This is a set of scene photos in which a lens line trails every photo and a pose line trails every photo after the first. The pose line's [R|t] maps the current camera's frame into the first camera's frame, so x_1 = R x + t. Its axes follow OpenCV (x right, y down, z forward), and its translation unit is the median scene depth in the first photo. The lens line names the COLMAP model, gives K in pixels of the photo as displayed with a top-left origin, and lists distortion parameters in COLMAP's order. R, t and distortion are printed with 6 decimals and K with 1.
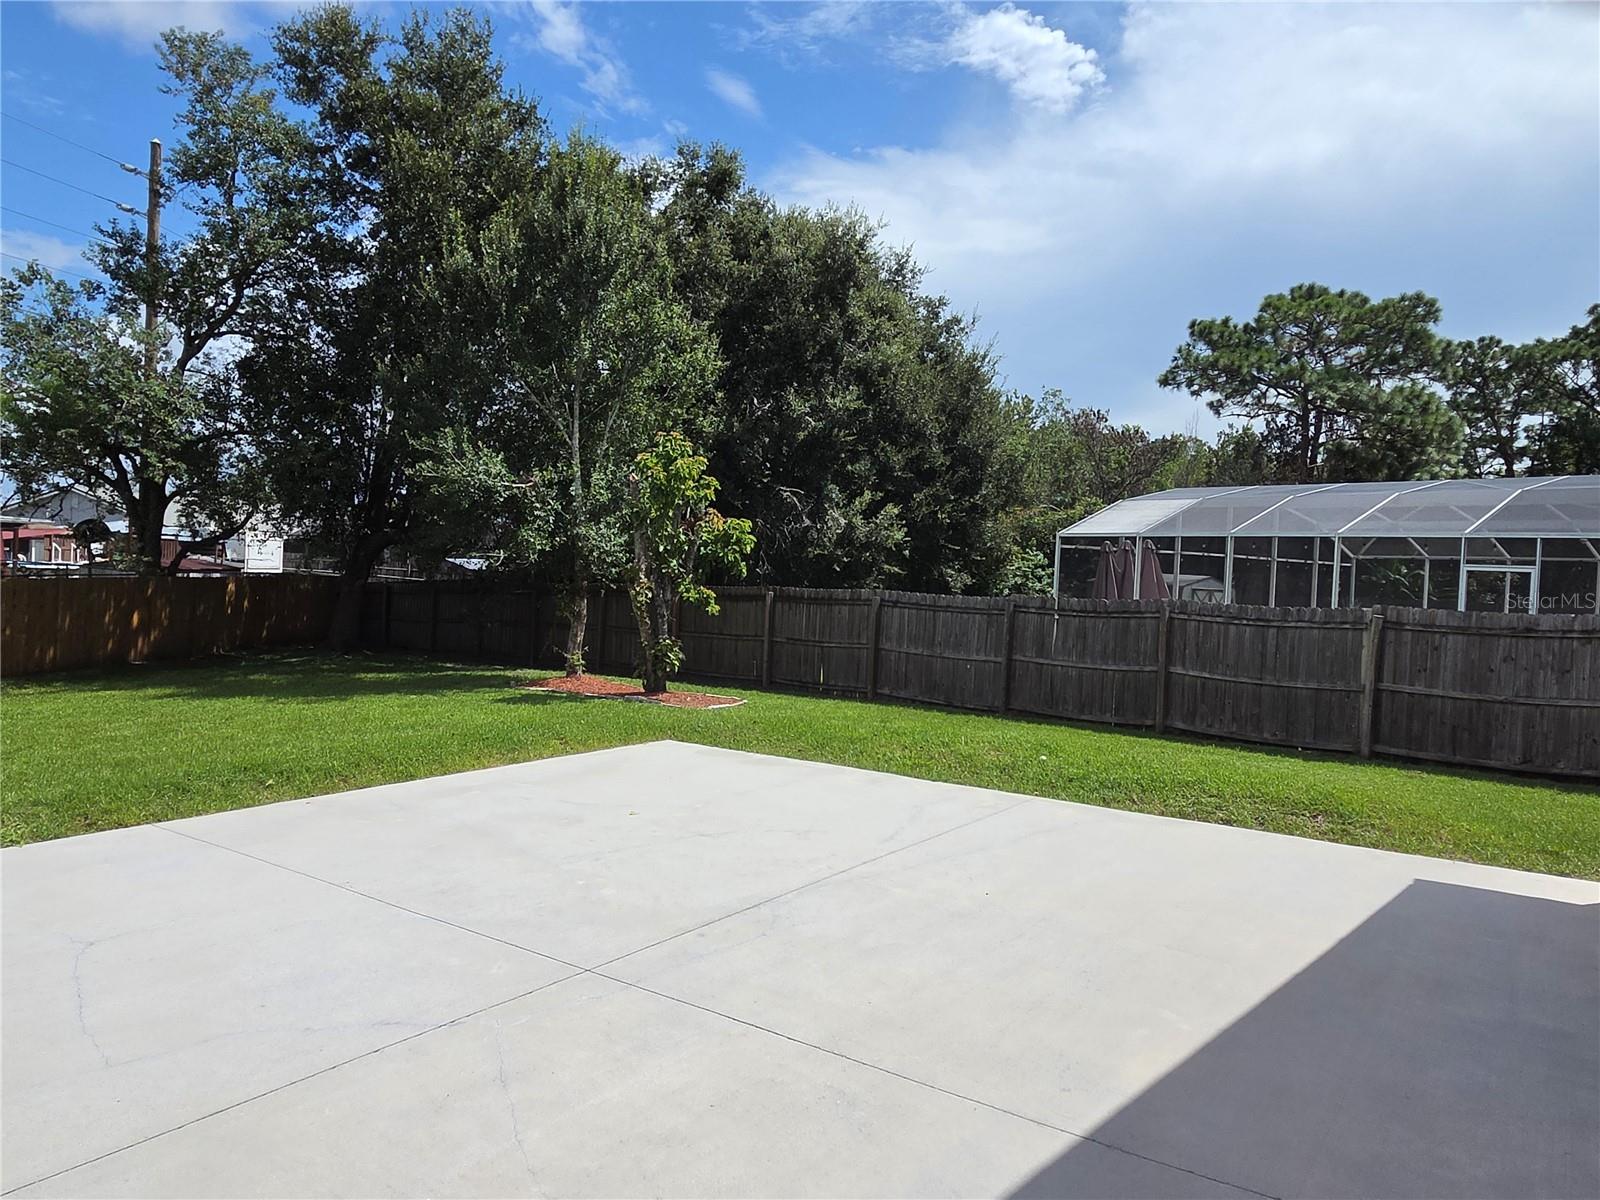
lens RADIAL K [[1099.2, 0, 806.1], [0, 1099.2, 596.1], [0, 0, 1]] dist [0.001194, 0.002883]
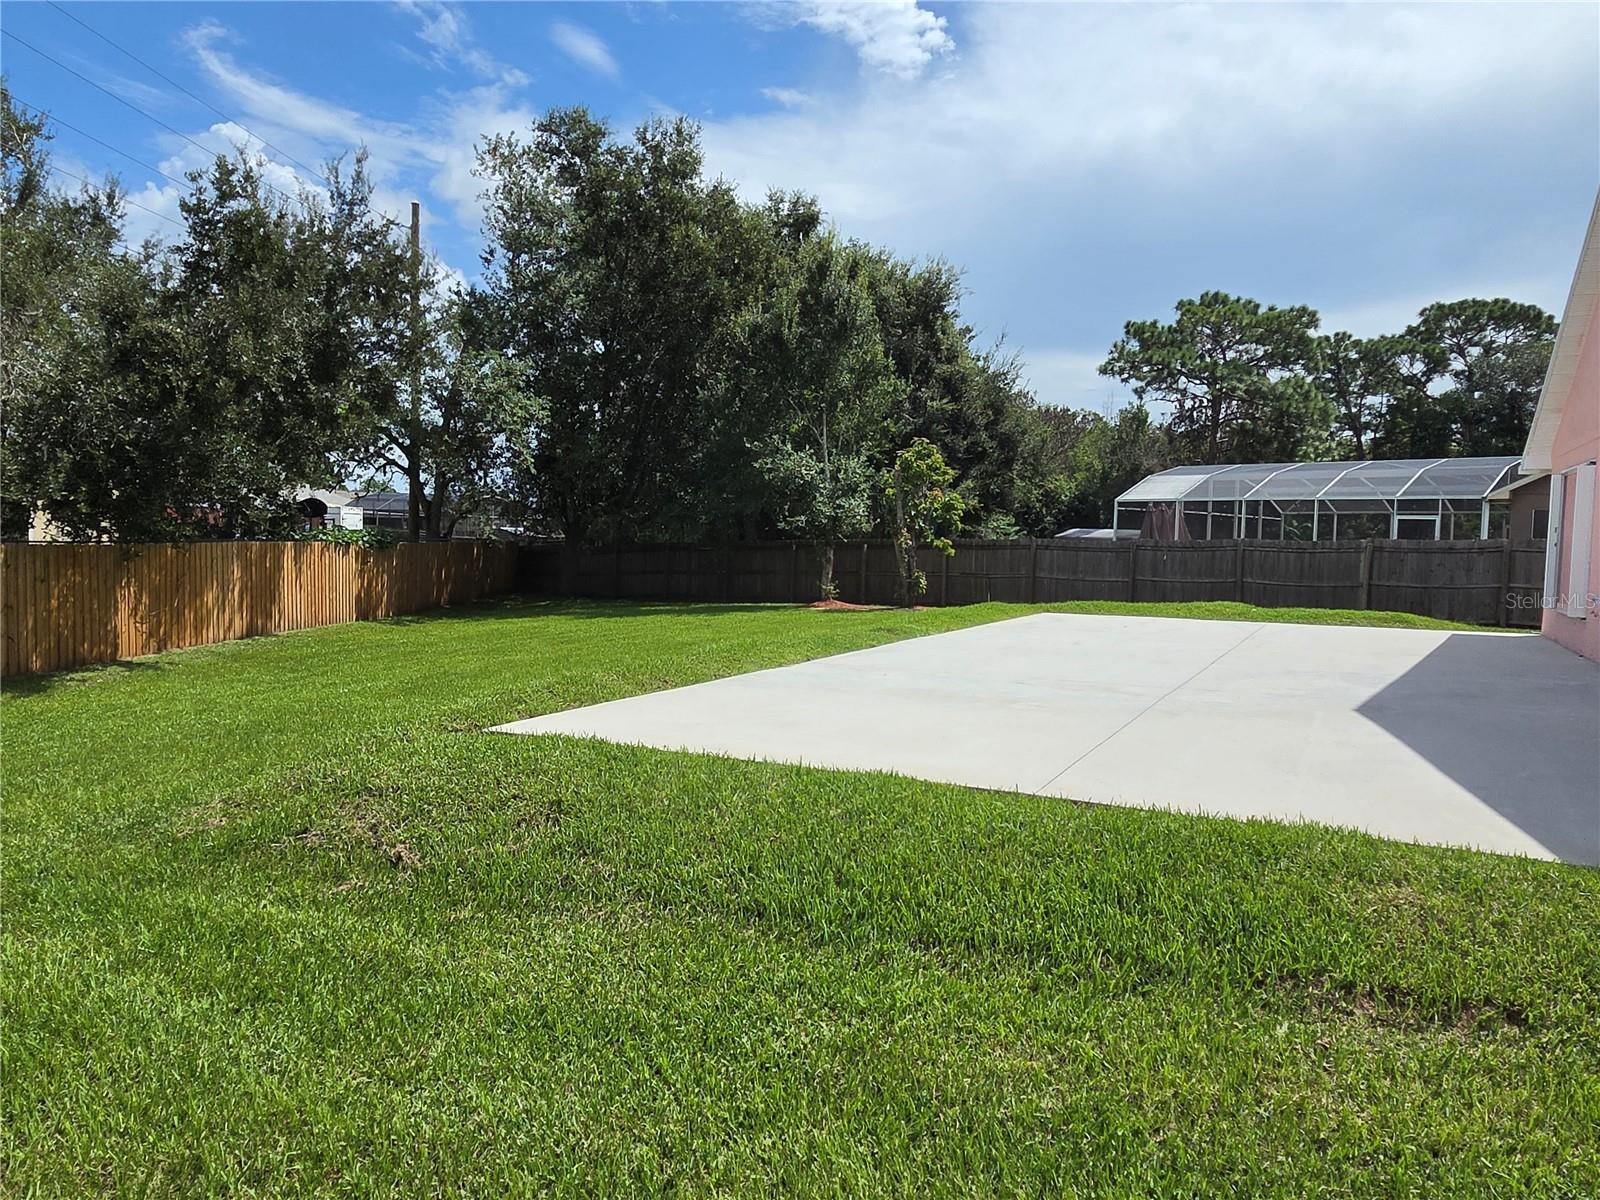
lens RADIAL K [[1099.2, 0, 806.1], [0, 1099.2, 596.1], [0, 0, 1]] dist [0.001194, 0.002883]
pose [[0.991619, -0.024541, 0.126845, -0.164833], [0.020643, 0.999276, 0.031951, 0.006992], [-0.127537, -0.029065, 0.991408, -0.177100]]
